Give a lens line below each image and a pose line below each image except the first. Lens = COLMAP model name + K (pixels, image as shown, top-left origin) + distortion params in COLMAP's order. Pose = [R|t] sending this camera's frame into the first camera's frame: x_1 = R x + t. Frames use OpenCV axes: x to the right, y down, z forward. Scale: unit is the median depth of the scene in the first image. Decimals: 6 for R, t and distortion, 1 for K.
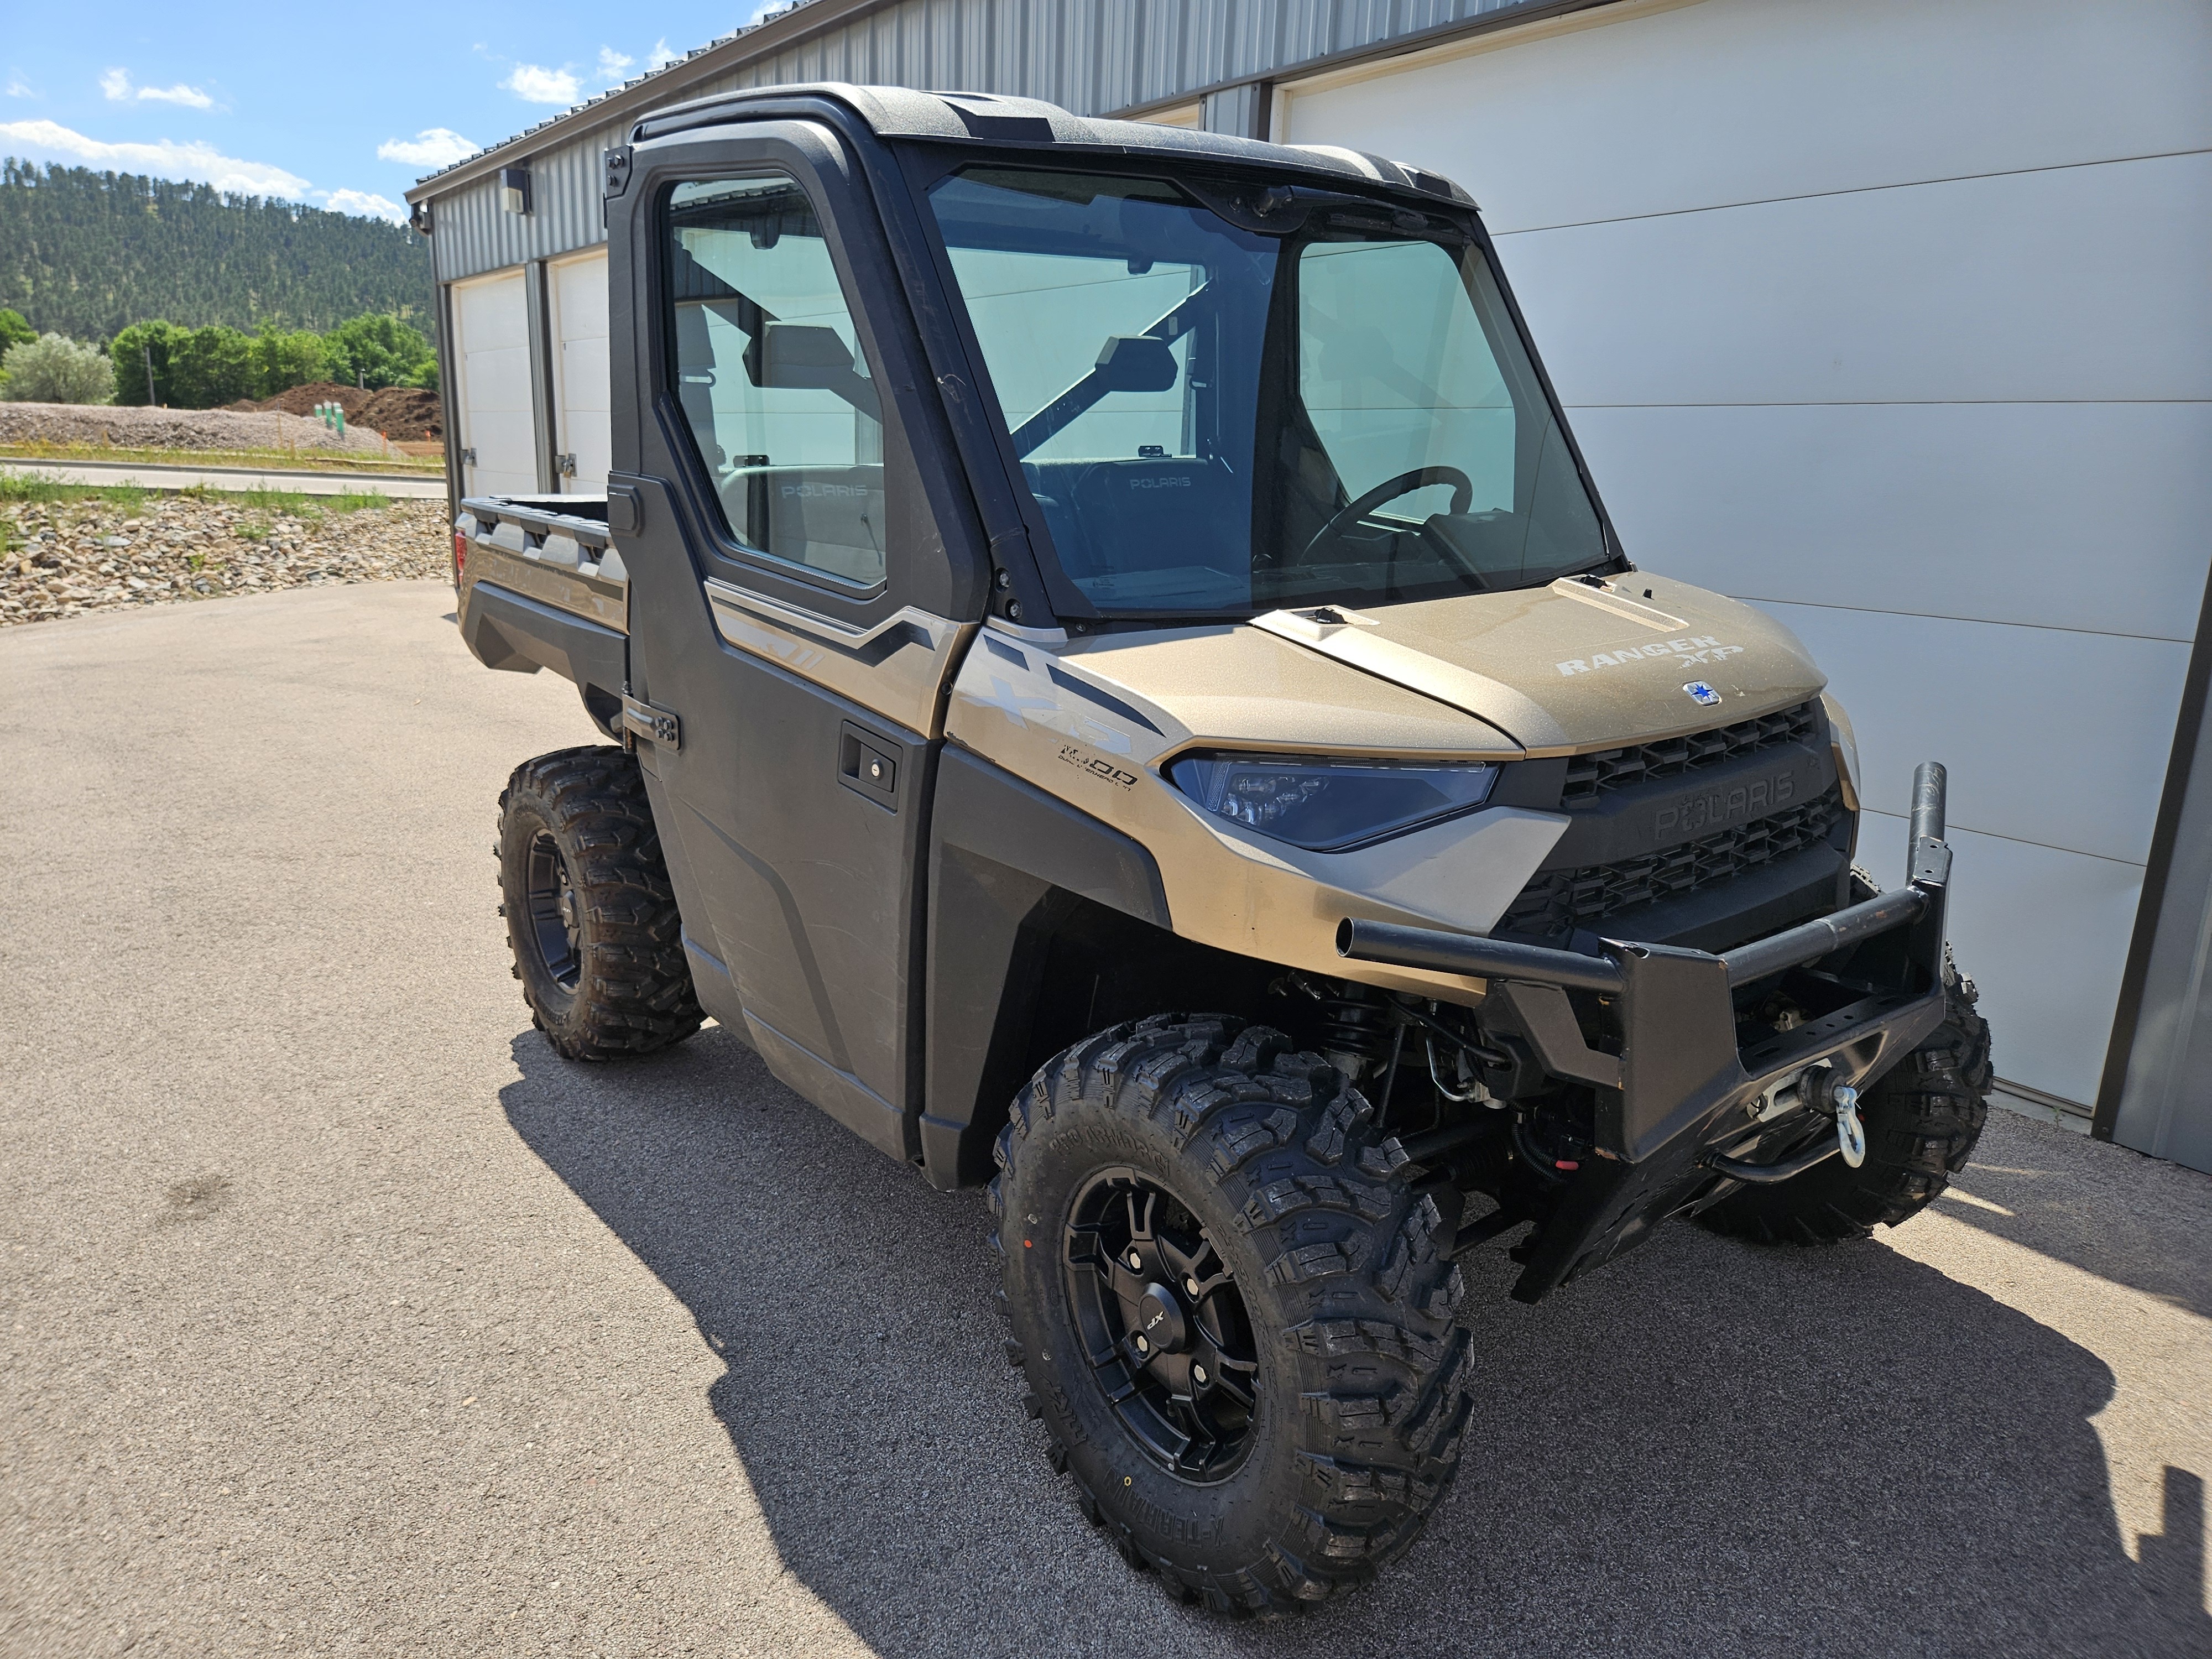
lens RADIAL K [[1513.6, 0, 1107.1], [0, 1513.6, 816.8], [0, 0, 1]] dist [0.051849, -0.013358]
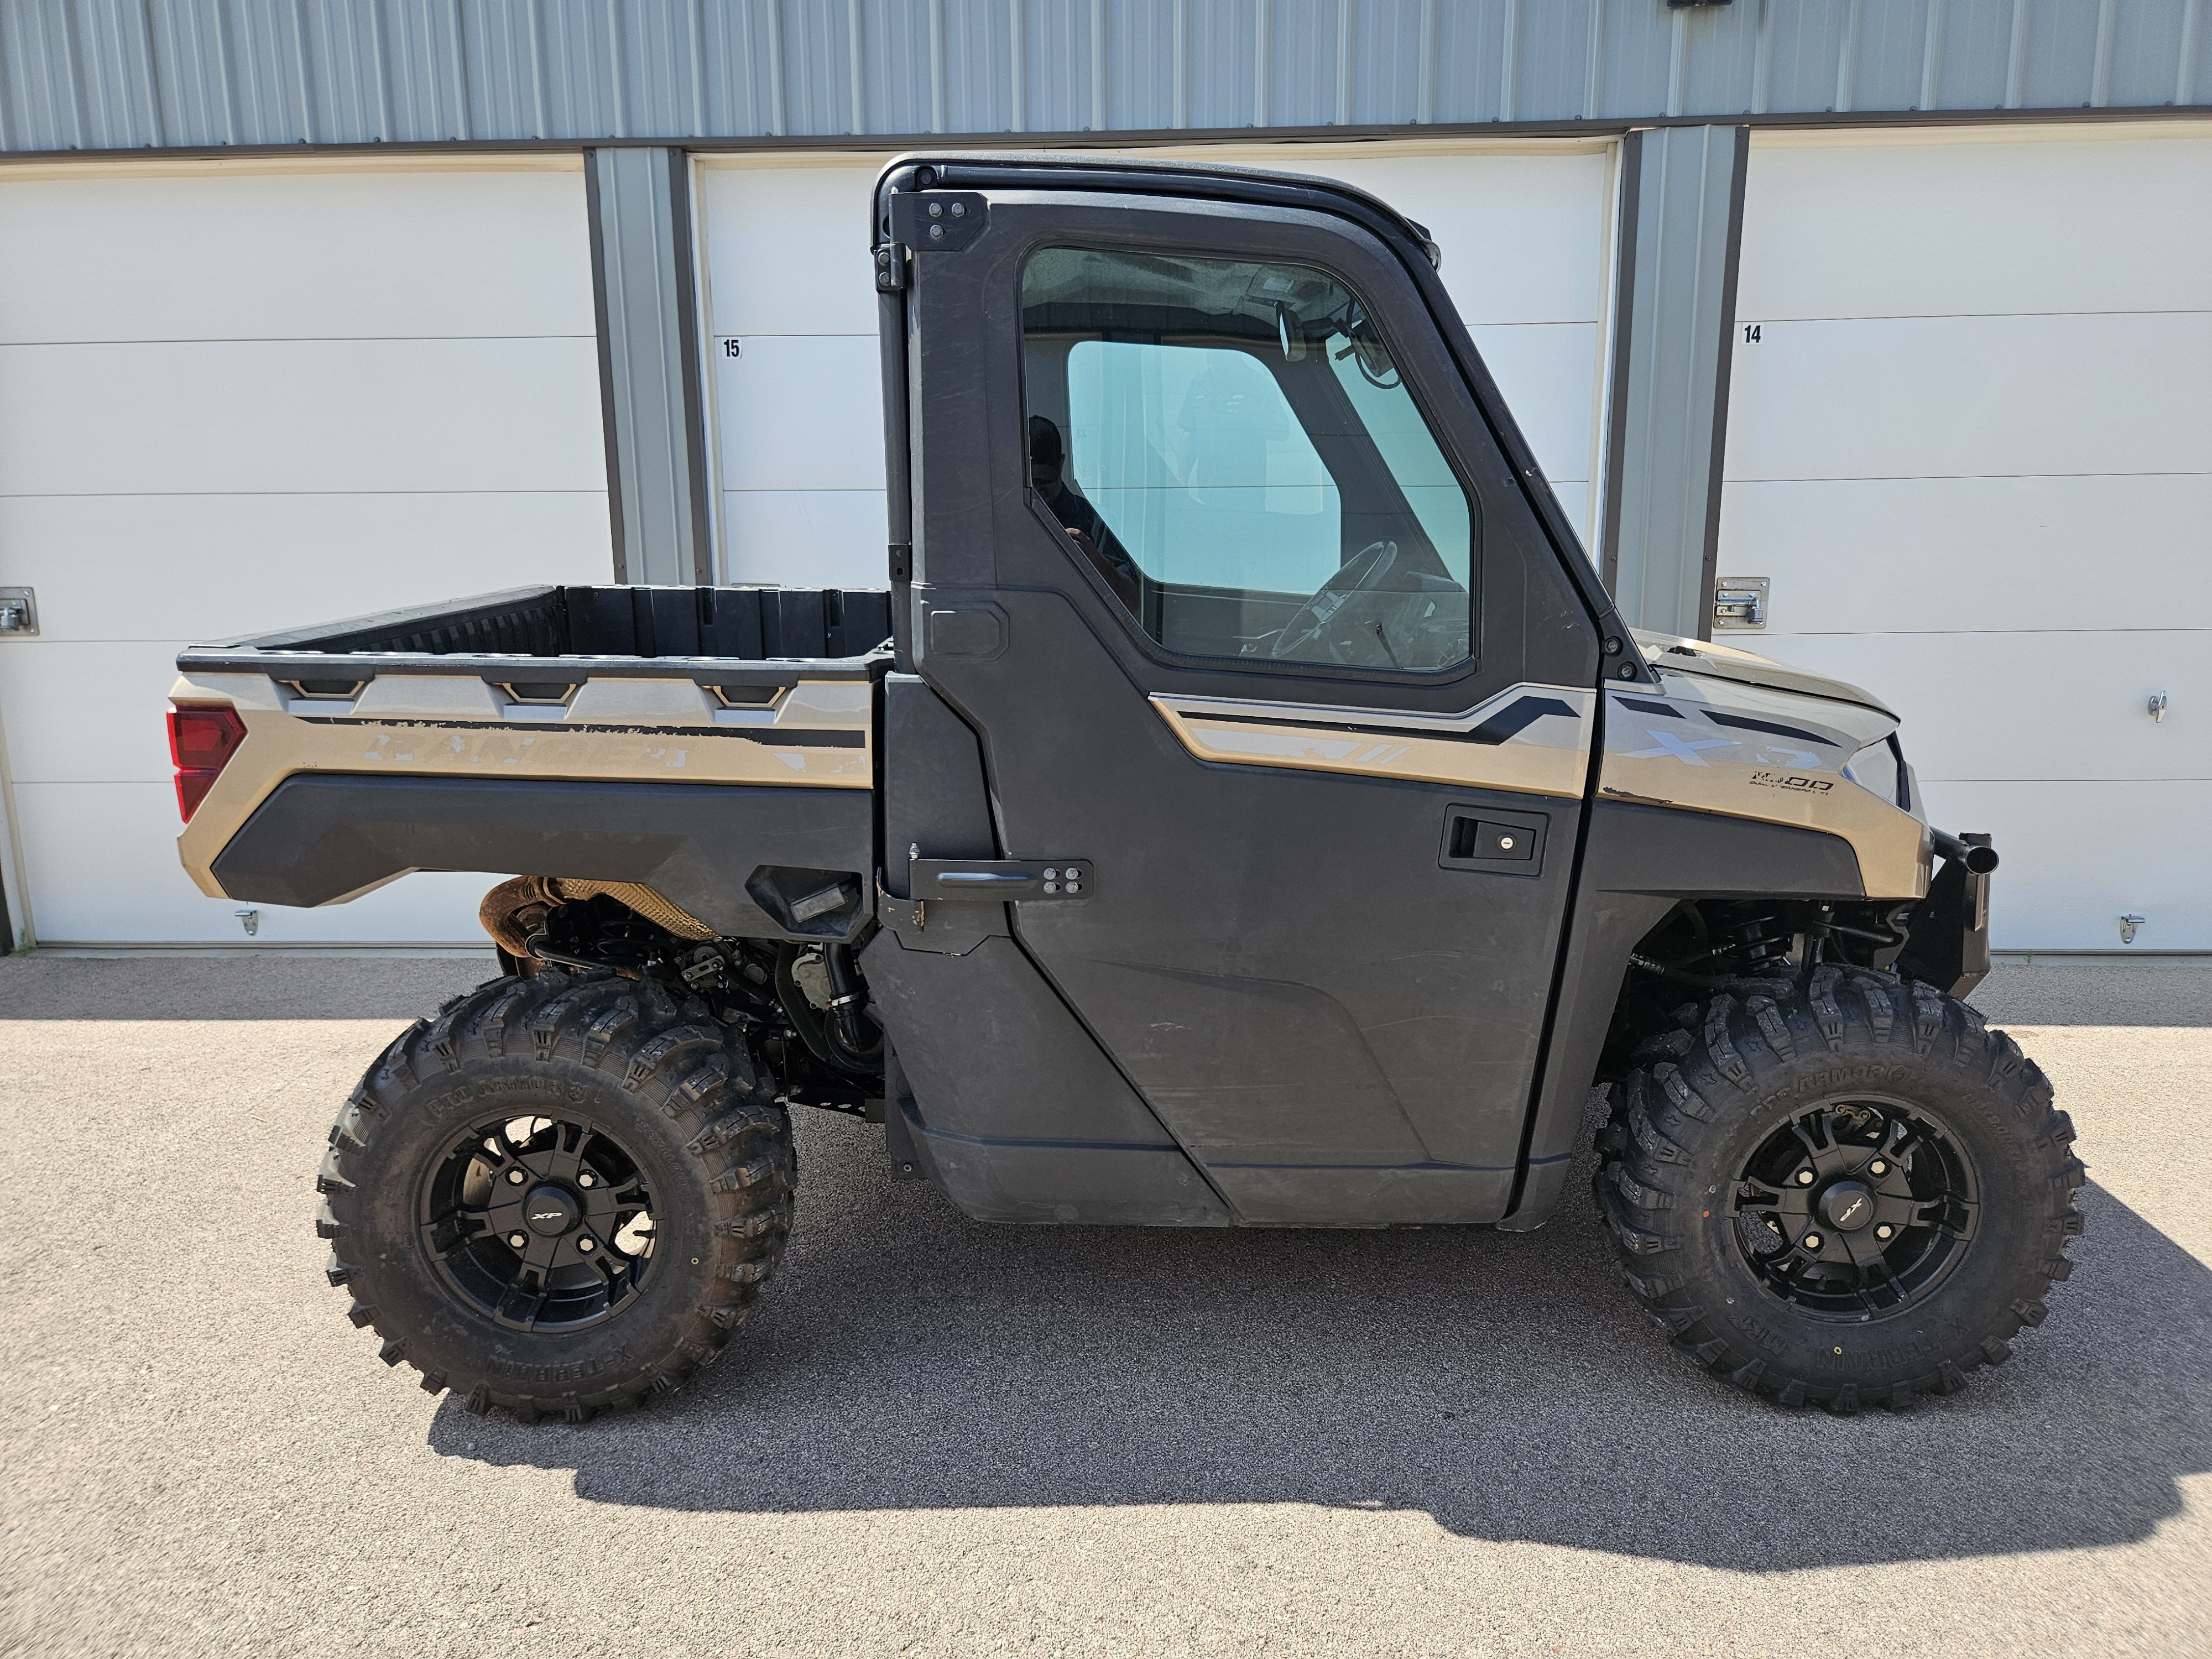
lens RADIAL K [[1513.6, 0, 1124.9], [0, 1513.6, 830.1], [0, 0, 1]] dist [0.051849, -0.013358]
pose [[0.628386, -0.180569, 0.756654, -1.094735], [0.210667, 0.975840, 0.057922, -0.153712], [-0.748833, 0.123005, 0.651245, 0.514123]]
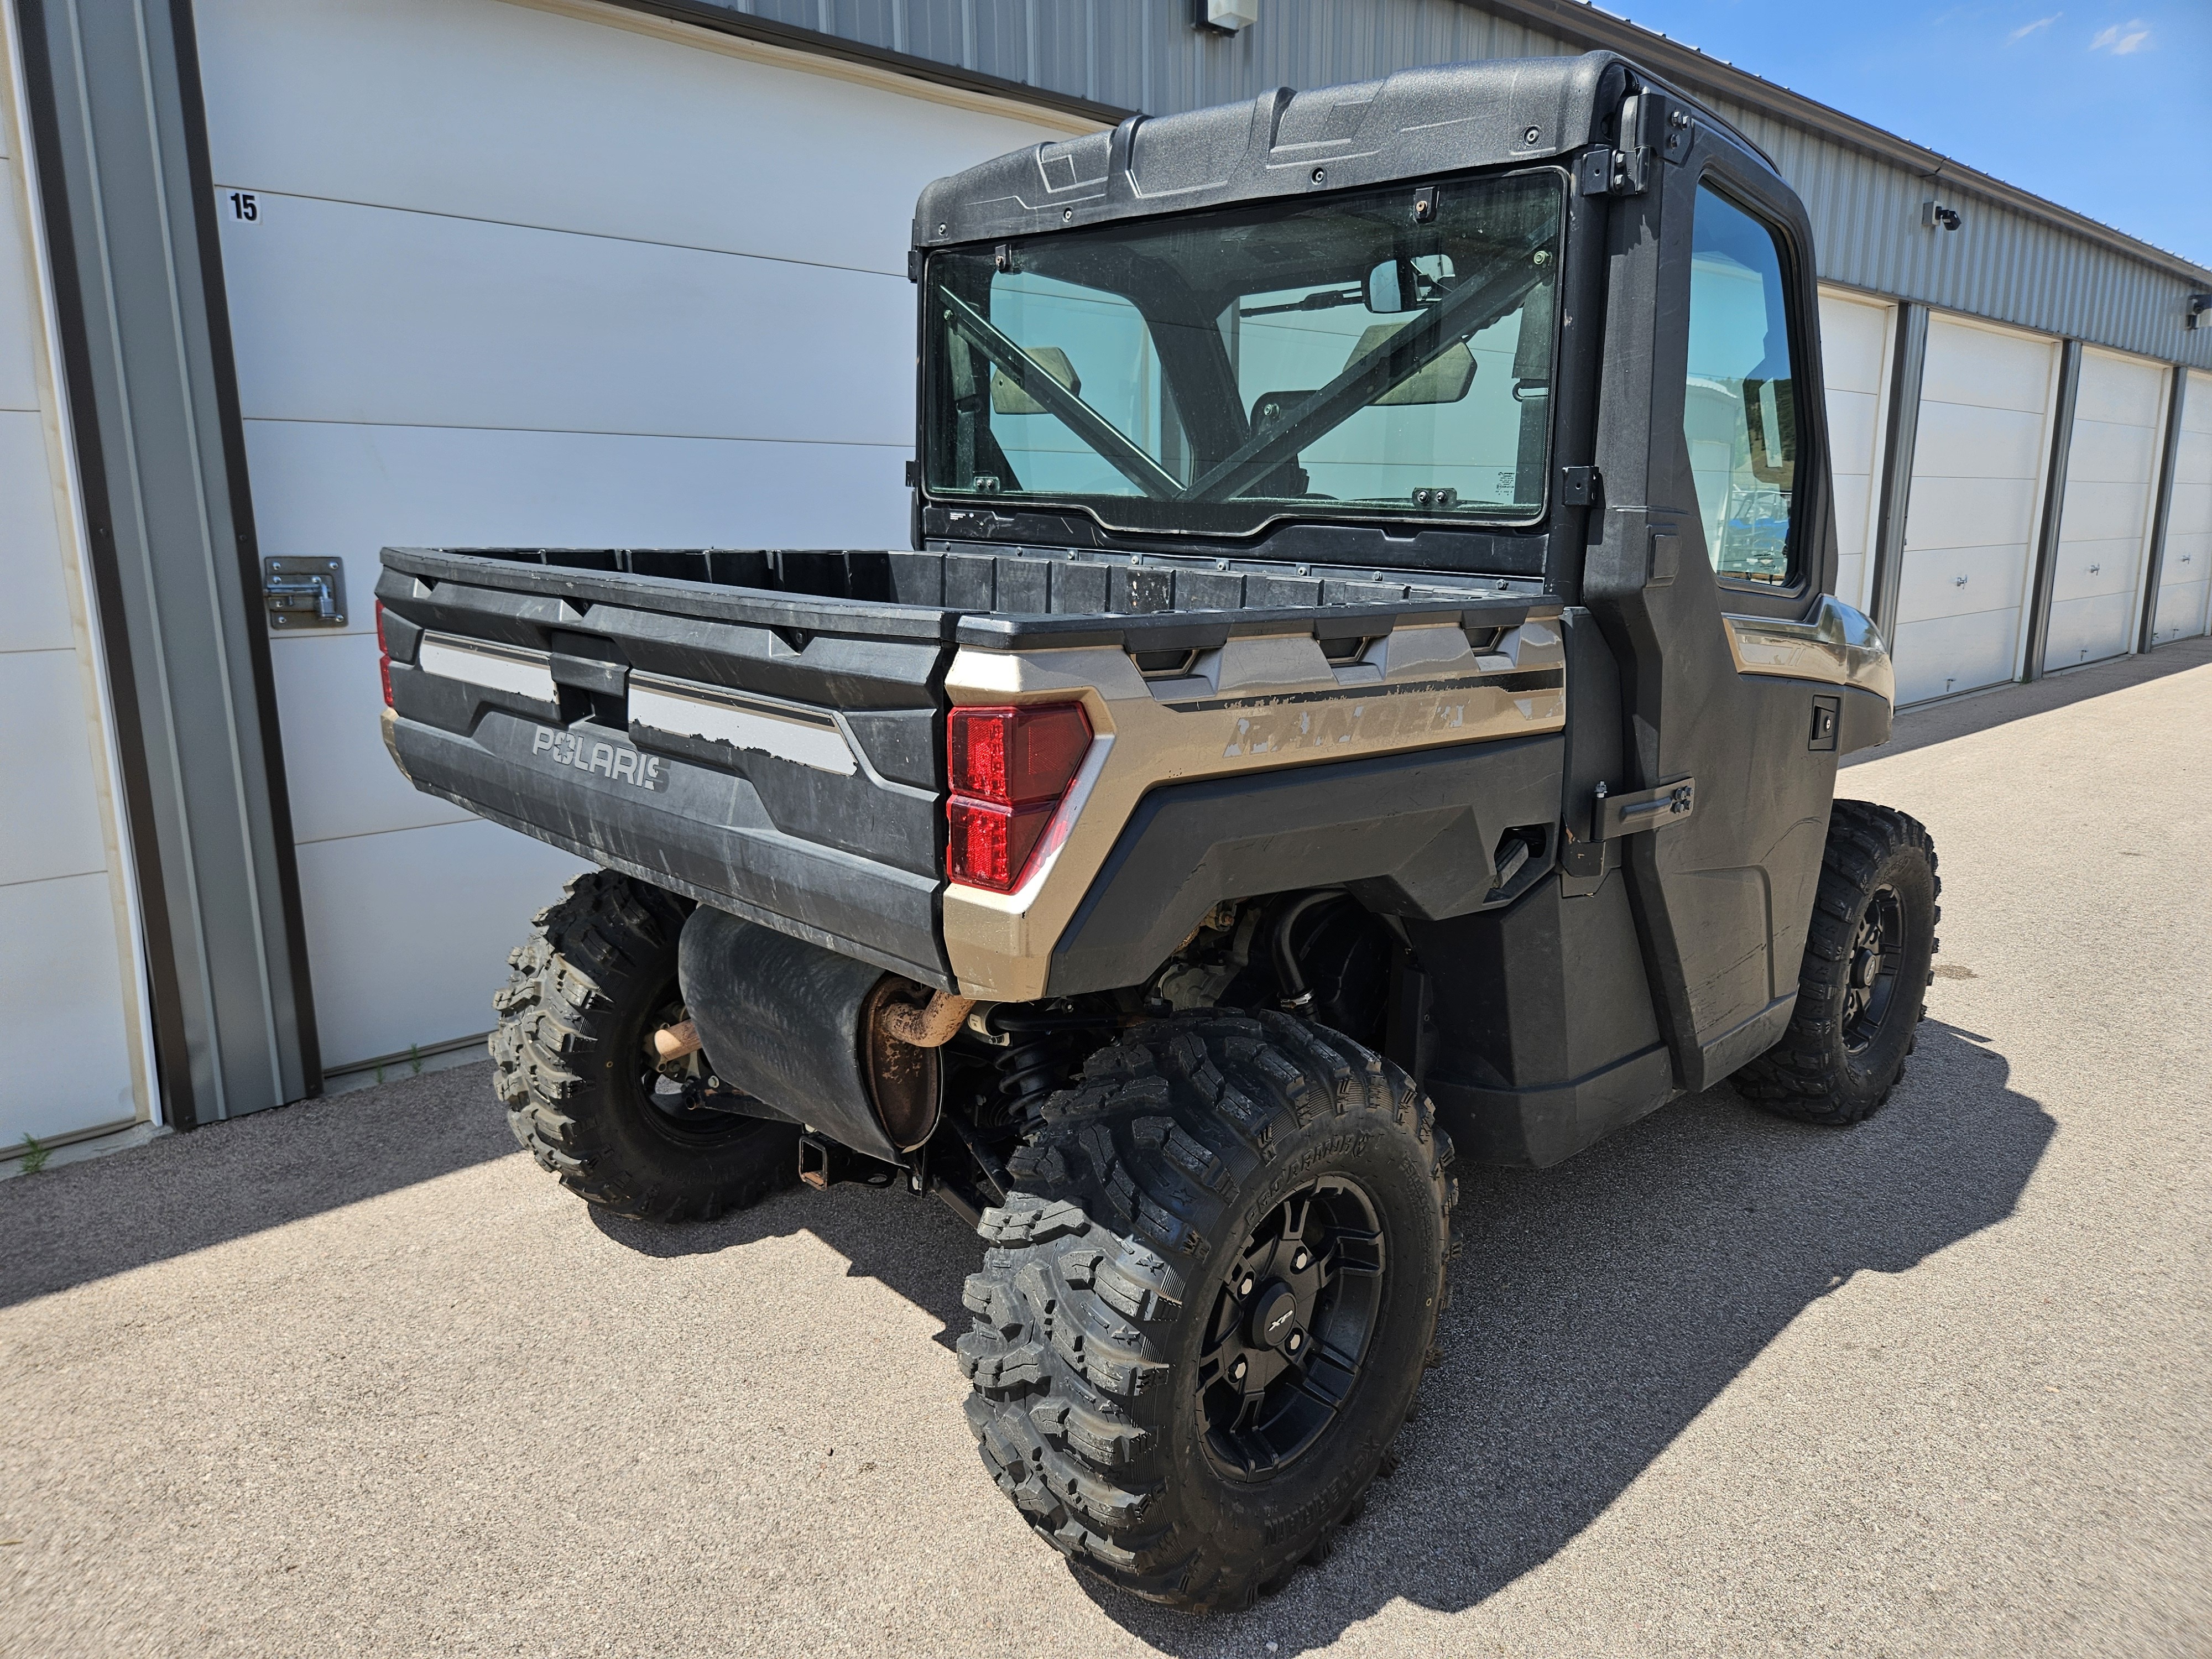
lens RADIAL K [[1513.6, 0, 1104.3], [0, 1513.6, 818.7], [0, 0, 1]] dist [0.051849, -0.013358]
pose [[-0.119339, -0.218471, 0.968519, -1.343510], [0.242743, 0.939465, 0.241828, -0.412805], [-0.962722, 0.263961, -0.059082, 1.671149]]
